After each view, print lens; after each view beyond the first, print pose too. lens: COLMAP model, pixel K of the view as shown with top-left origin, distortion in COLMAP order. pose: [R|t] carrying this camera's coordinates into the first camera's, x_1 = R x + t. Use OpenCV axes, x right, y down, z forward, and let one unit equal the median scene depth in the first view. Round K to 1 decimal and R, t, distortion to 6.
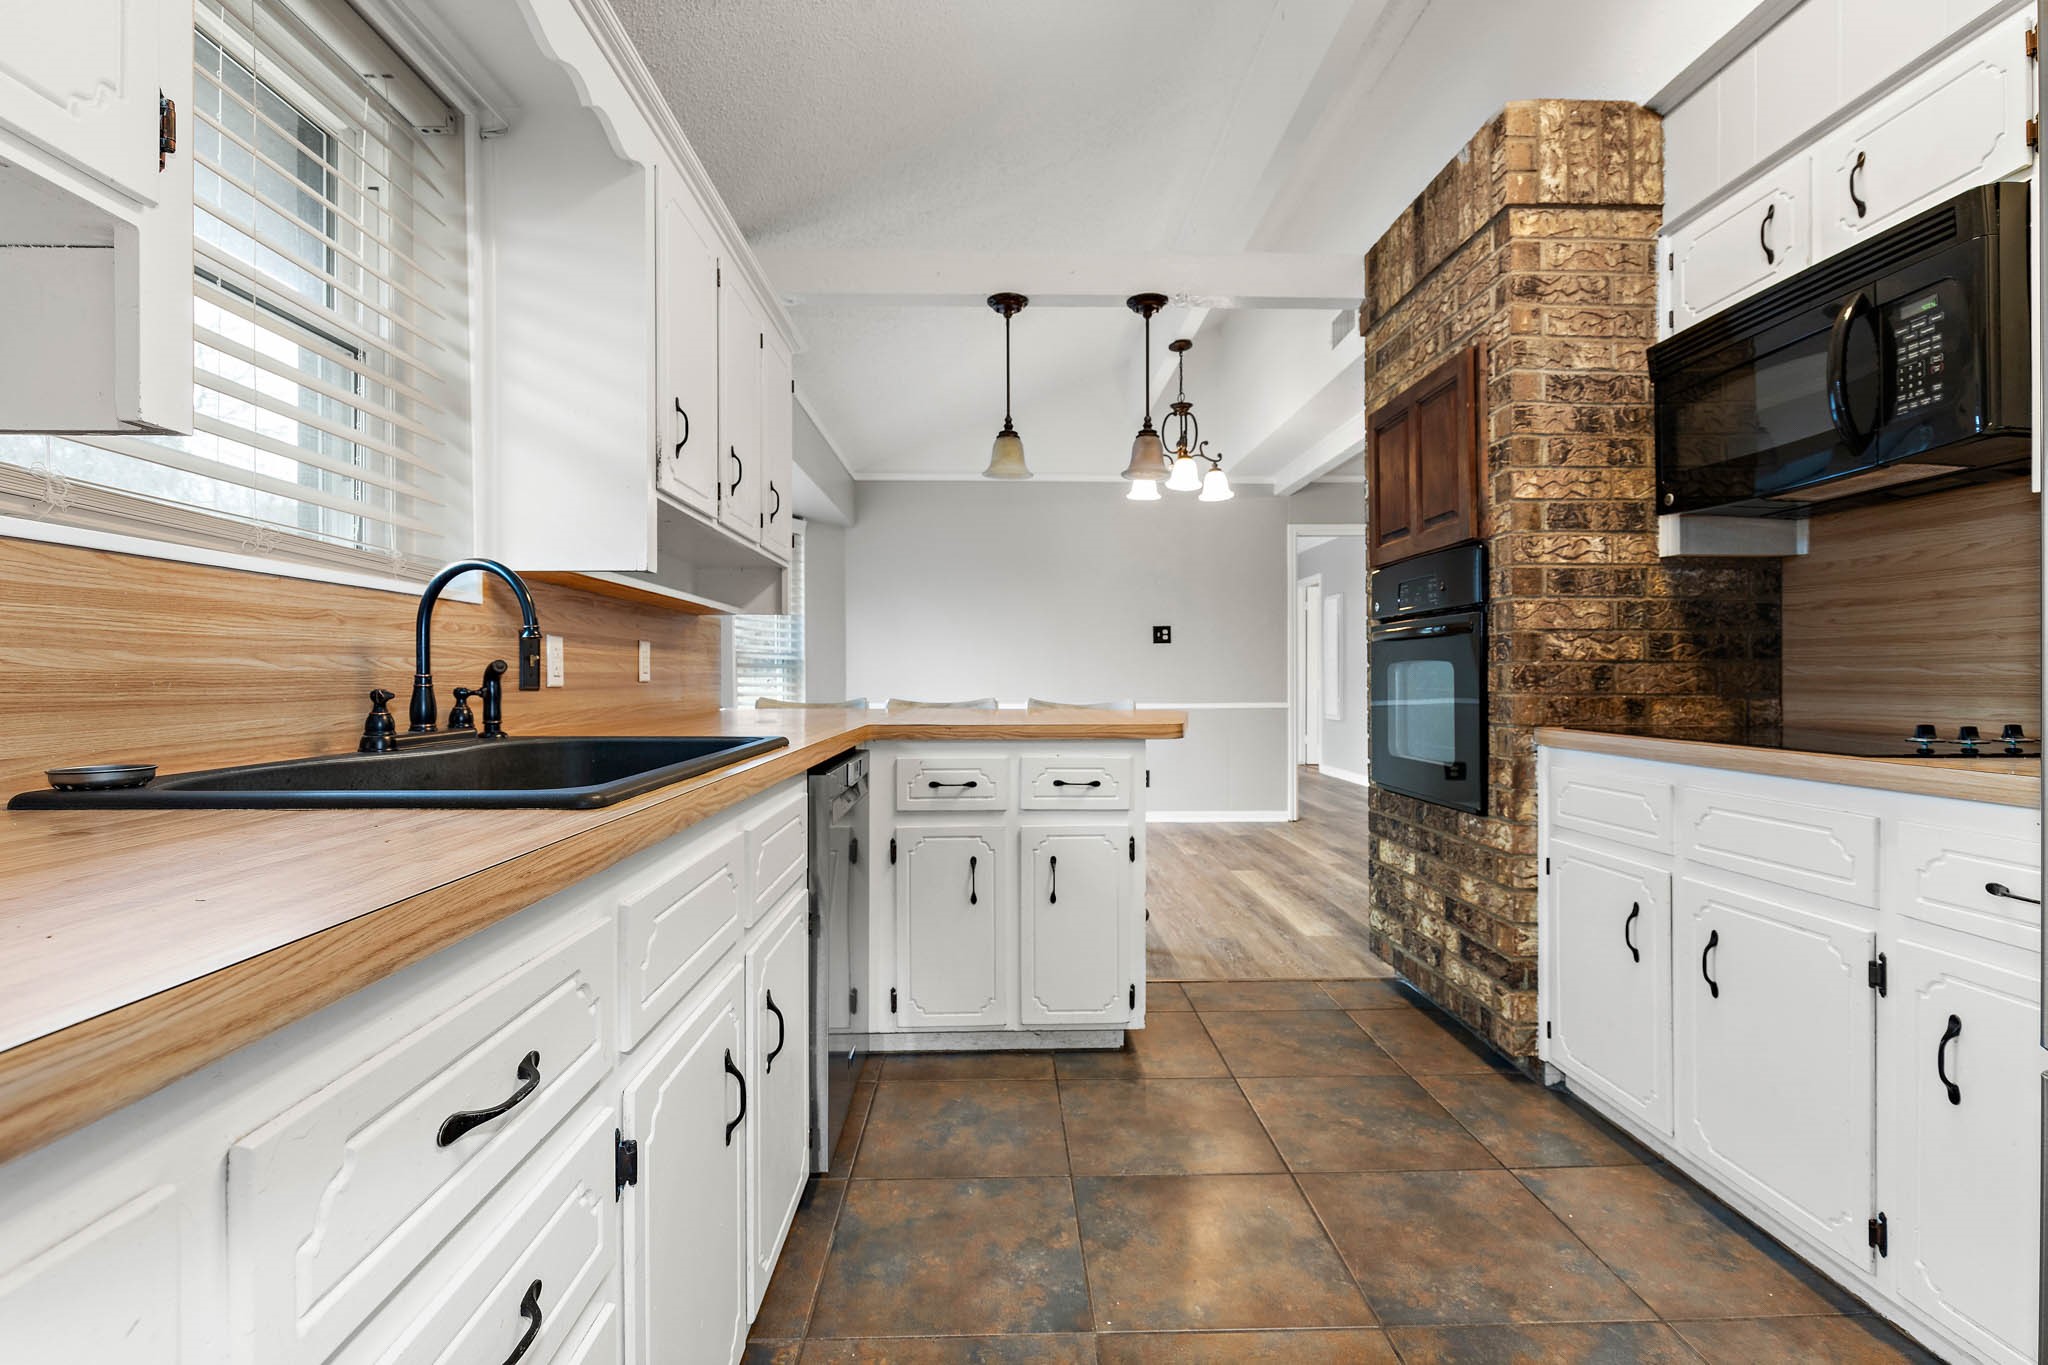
lens RADIAL K [[929.3, 0, 1026.8], [0, 929.3, 680.2], [0, 0, 1]] dist [0.017727, -0.004264]
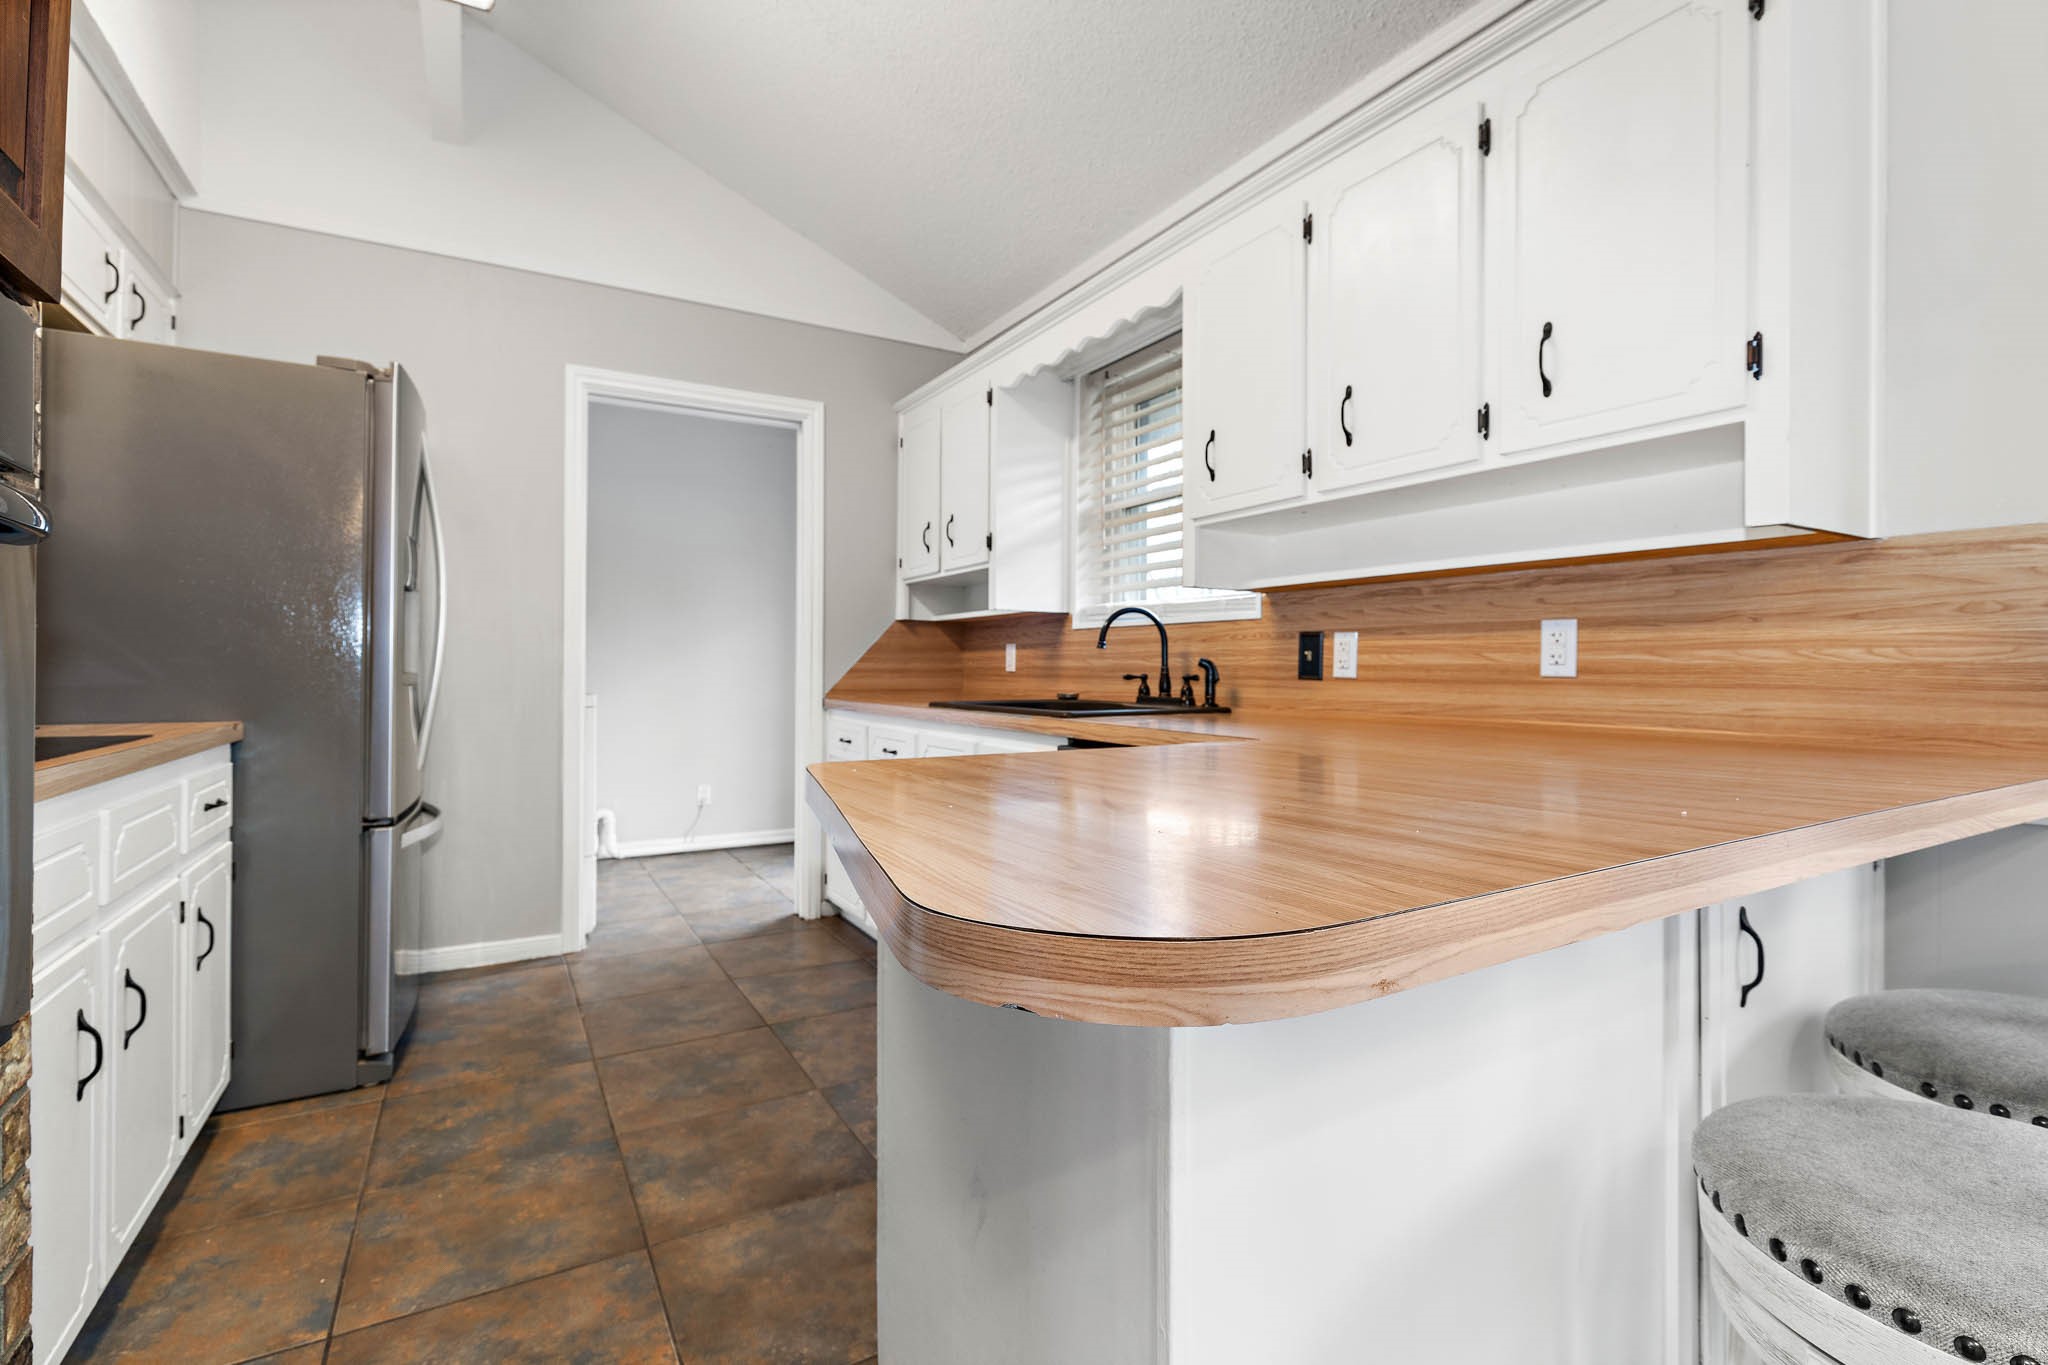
lens RADIAL K [[929.3, 0, 1026.8], [0, 929.3, 680.2], [0, 0, 1]] dist [0.017727, -0.004264]
pose [[-0.878292, 0.006466, -0.478080, 0.417713], [-0.002627, 0.999828, 0.018349, -0.010891], [0.478117, 0.017371, -0.878125, 2.082305]]
